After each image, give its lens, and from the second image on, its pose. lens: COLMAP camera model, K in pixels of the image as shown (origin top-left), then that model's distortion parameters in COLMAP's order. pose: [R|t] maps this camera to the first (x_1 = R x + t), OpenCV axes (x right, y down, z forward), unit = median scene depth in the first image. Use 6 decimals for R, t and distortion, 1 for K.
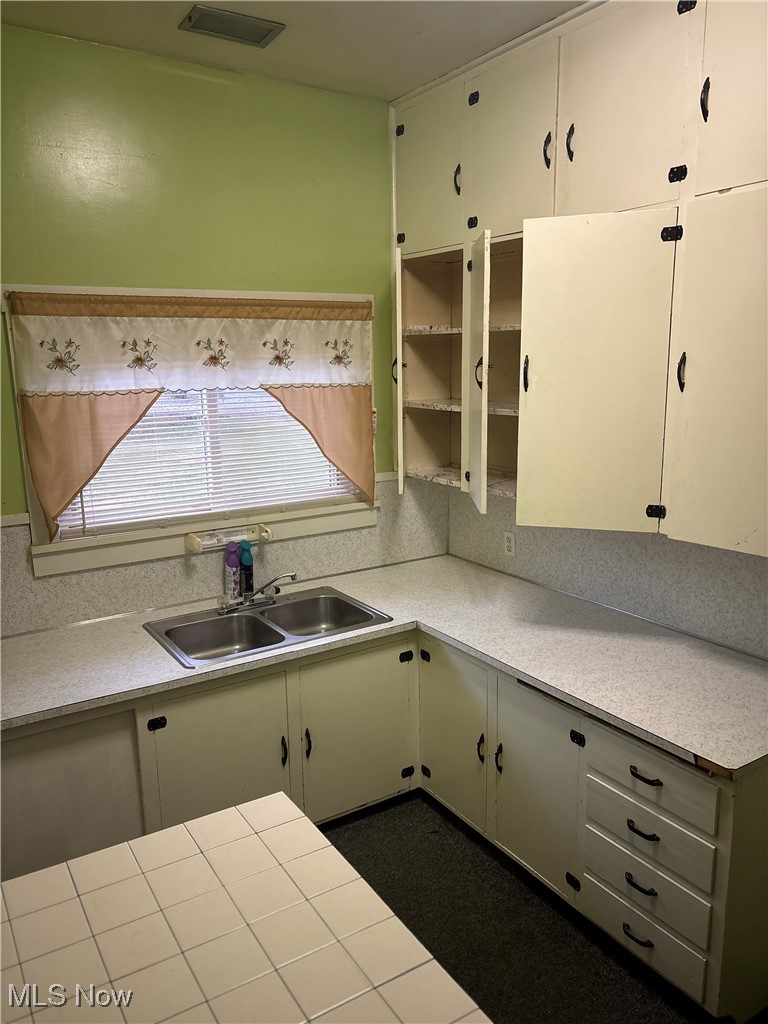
lens RADIAL K [[773.8, 0, 379.4], [0, 773.8, 515.1], [0, 0, 1]] dist [0.052196, -0.052909]
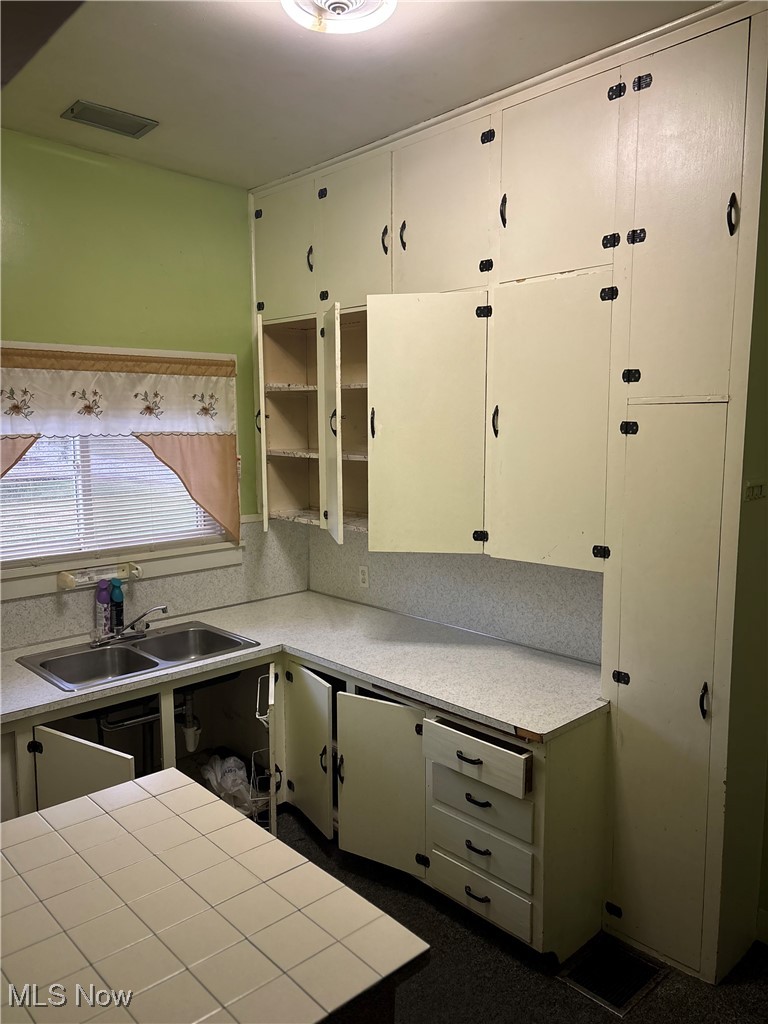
lens RADIAL K [[773.8, 0, 376.4], [0, 773.8, 510.2], [0, 0, 1]] dist [0.052196, -0.052909]
pose [[0.983358, -0.010722, 0.181362, -0.018275], [0.026313, 0.996137, -0.083783, 0.043863], [-0.179763, 0.087161, 0.979841, -0.126349]]
